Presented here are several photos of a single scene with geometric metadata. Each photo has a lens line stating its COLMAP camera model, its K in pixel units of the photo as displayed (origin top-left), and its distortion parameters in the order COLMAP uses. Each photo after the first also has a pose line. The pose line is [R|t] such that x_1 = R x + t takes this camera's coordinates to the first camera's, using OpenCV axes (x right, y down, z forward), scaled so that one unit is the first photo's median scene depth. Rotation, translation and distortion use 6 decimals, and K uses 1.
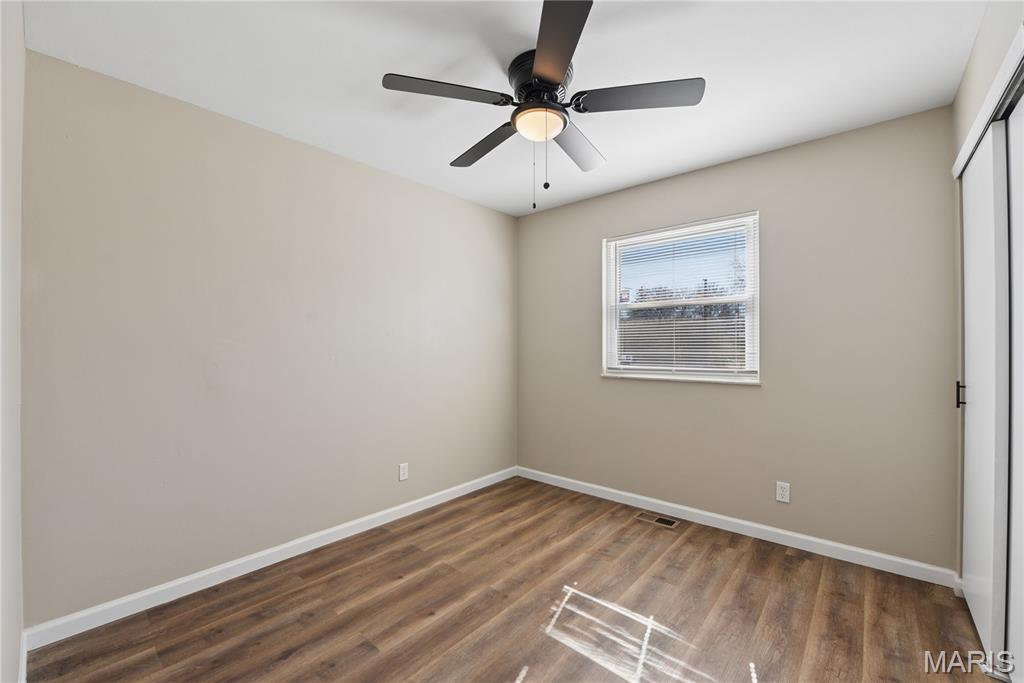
lens RADIAL K [[414.6, 0, 512.1], [0, 414.6, 341.4], [0, 0, 1]] dist [-0.016016, -0.002029]
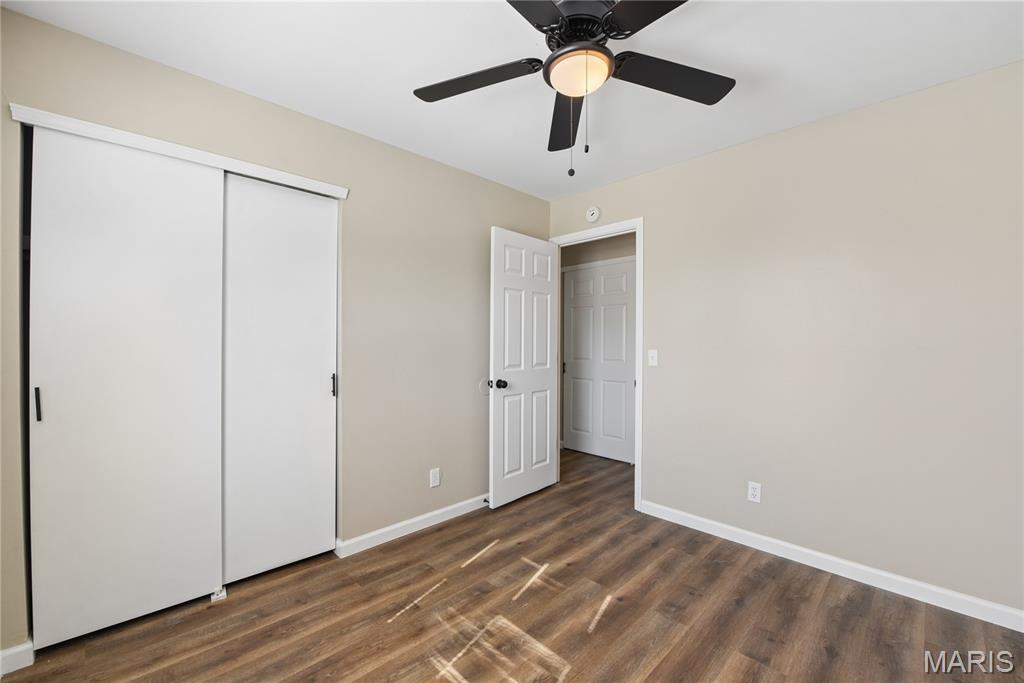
lens RADIAL K [[414.6, 0, 512.0], [0, 414.6, 341.0], [0, 0, 1]] dist [-0.016016, -0.002029]
pose [[-0.996044, -0.002878, 0.088813, 0.132079], [-0.002964, 0.999995, -0.000839, 0.007248], [-0.088810, -0.001099, -0.996048, 1.935804]]
